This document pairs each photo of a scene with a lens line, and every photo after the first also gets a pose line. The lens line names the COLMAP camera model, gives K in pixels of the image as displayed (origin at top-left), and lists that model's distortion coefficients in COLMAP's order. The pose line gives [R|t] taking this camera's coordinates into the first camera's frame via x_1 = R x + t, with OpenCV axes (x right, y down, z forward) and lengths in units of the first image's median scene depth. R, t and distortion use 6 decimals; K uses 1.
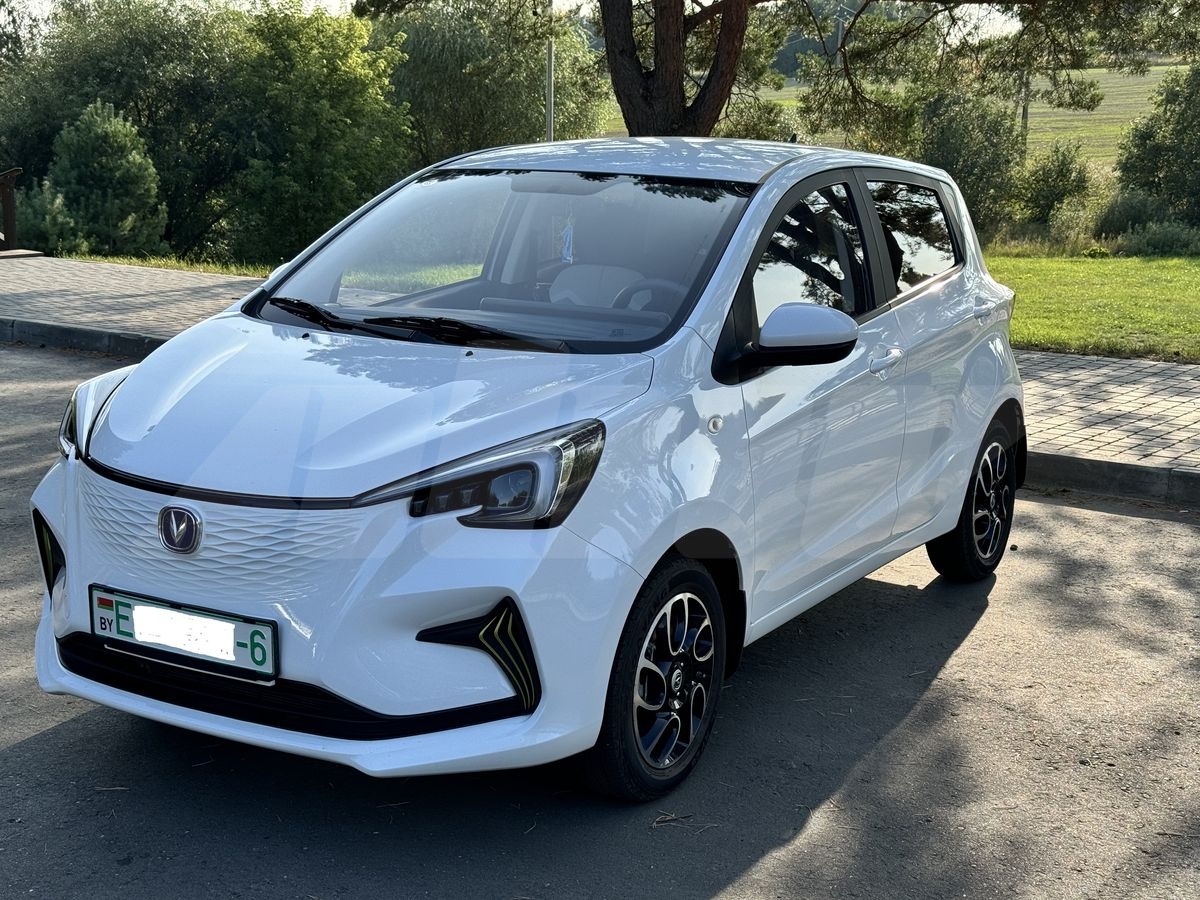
lens RADIAL K [[1667.1, 0, 600.0], [0, 1667.1, 450.0], [0, 0, 1]] dist [0.226058, -0.597360]
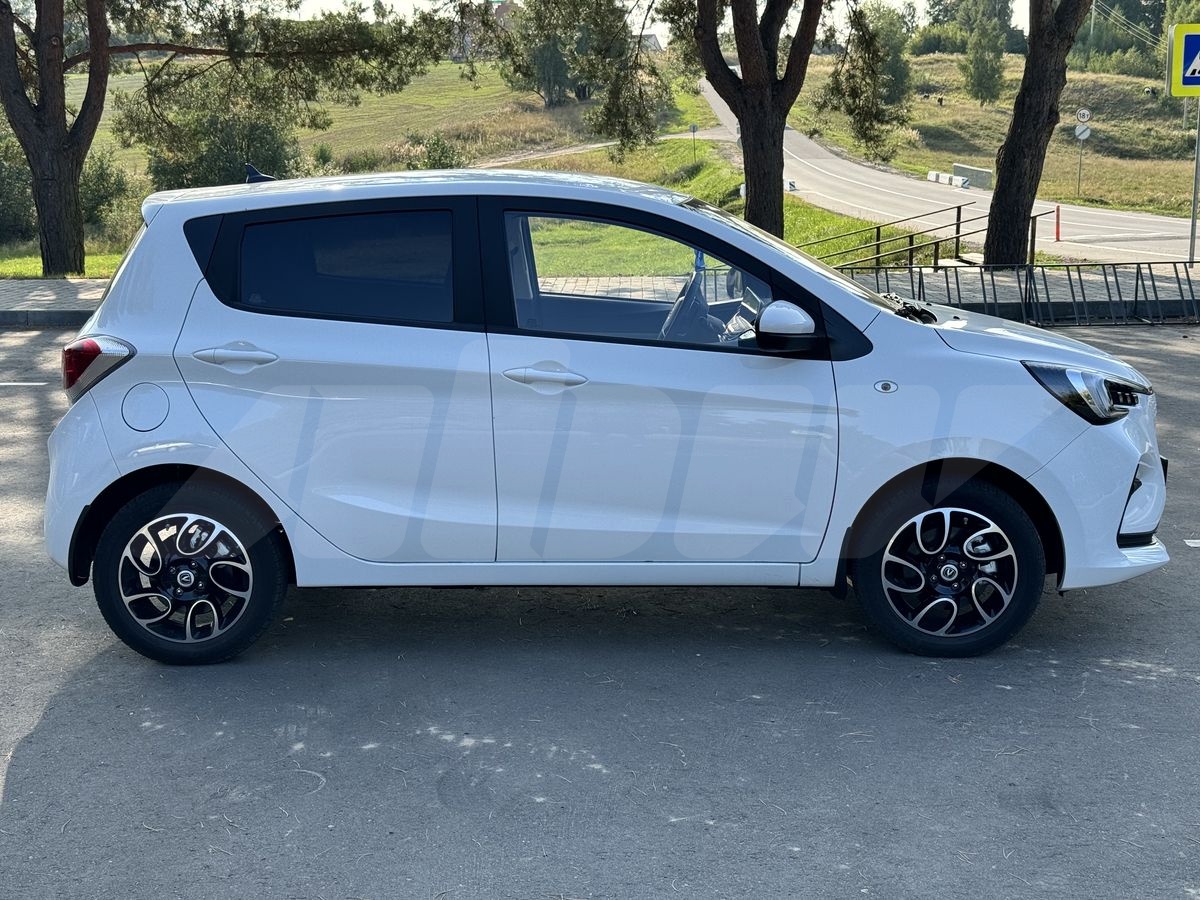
lens RADIAL K [[1667.1, 0, 600.0], [0, 1667.1, 450.0], [0, 0, 1]] dist [0.226058, -0.597360]
pose [[0.830248, -0.129763, 0.542079, -1.354108], [0.130921, 0.990716, 0.036639, 0.197528], [-0.541800, 0.040550, 0.839528, -1.329693]]
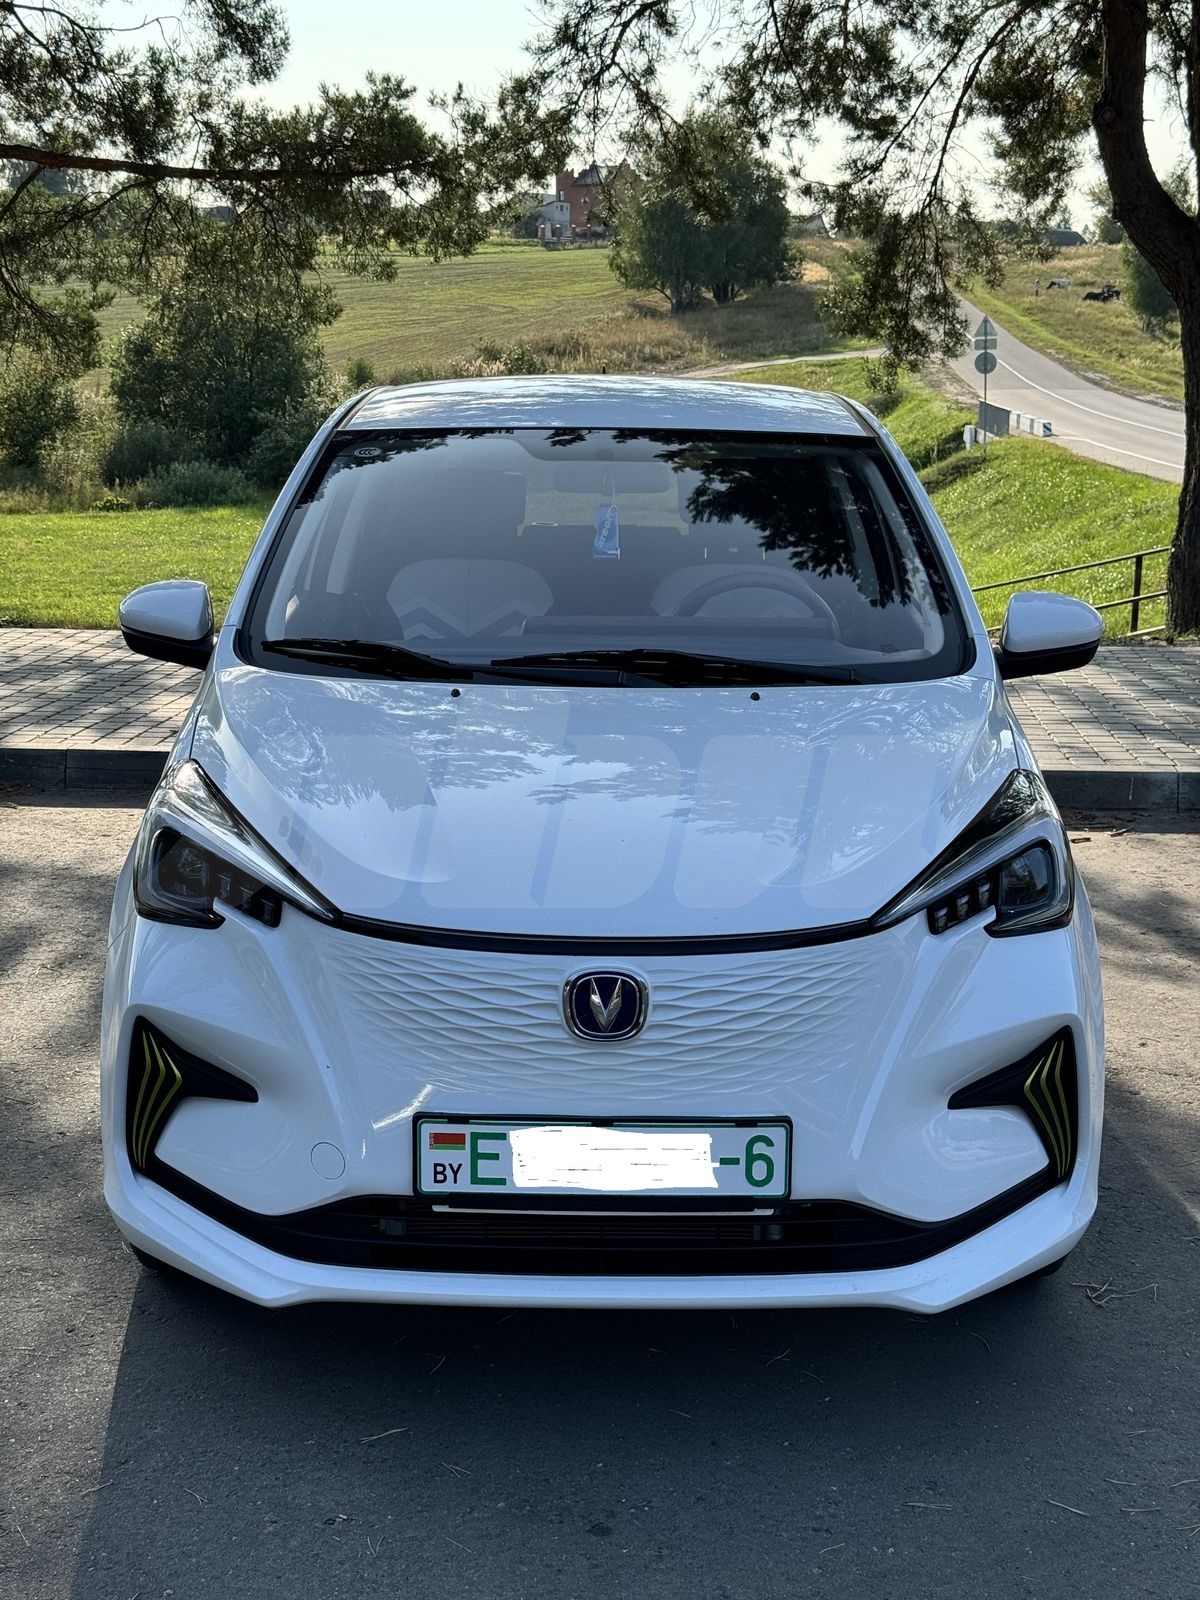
lens RADIAL K [[2222.8, 0, 600.0], [0, 2222.8, 800.0], [0, 0, 1]] dist [0.226058, -0.597360]
pose [[0.862168, -0.112126, 0.494058, -0.548965], [0.105153, 0.993569, 0.041991, -0.055876], [-0.495589, 0.015748, 0.868414, 0.206652]]
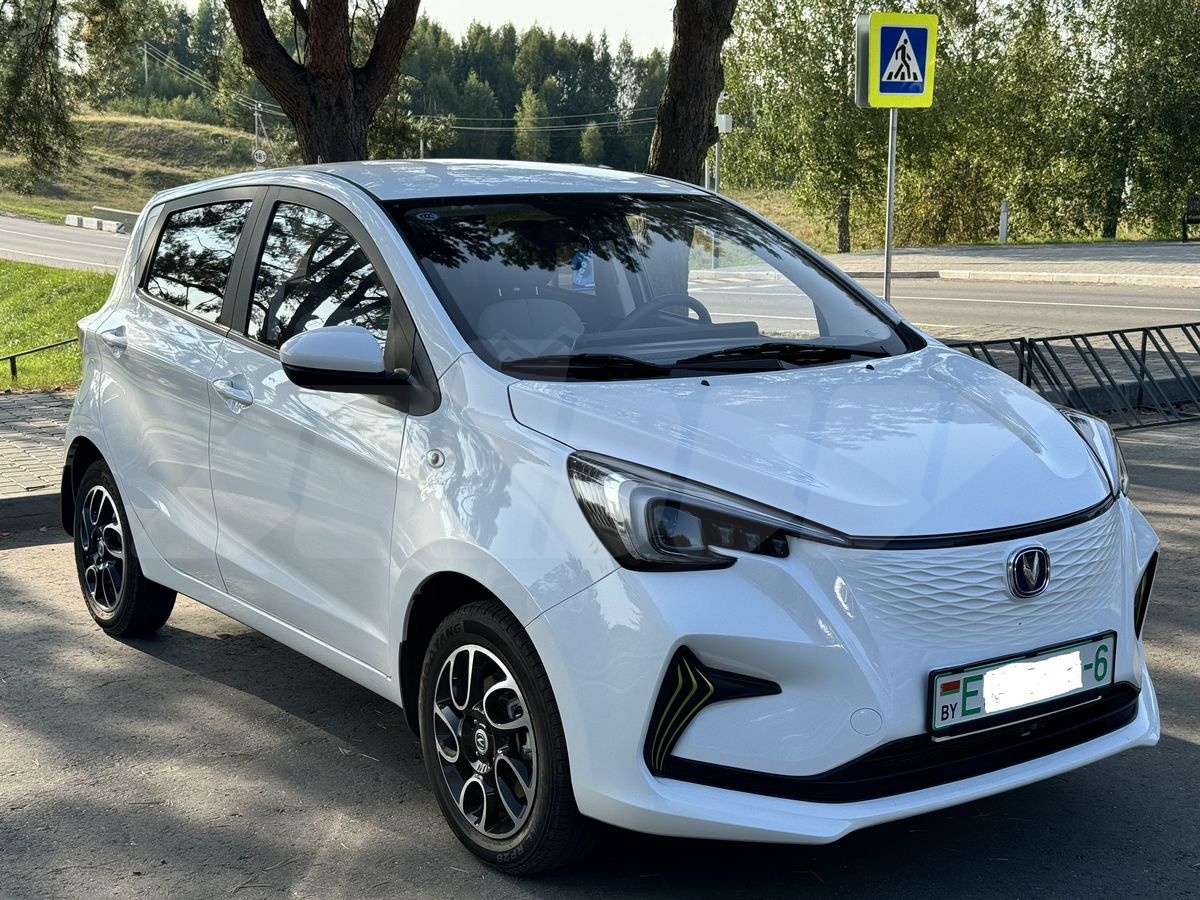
lens RADIAL K [[1667.1, 0, 600.0], [0, 1667.1, 450.0], [0, 0, 1]] dist [0.226058, -0.597360]
pose [[0.417386, -0.171571, 0.892386, -0.960035], [0.189257, 0.976894, 0.099300, -0.128082], [-0.888803, 0.127444, 0.440213, 0.650830]]
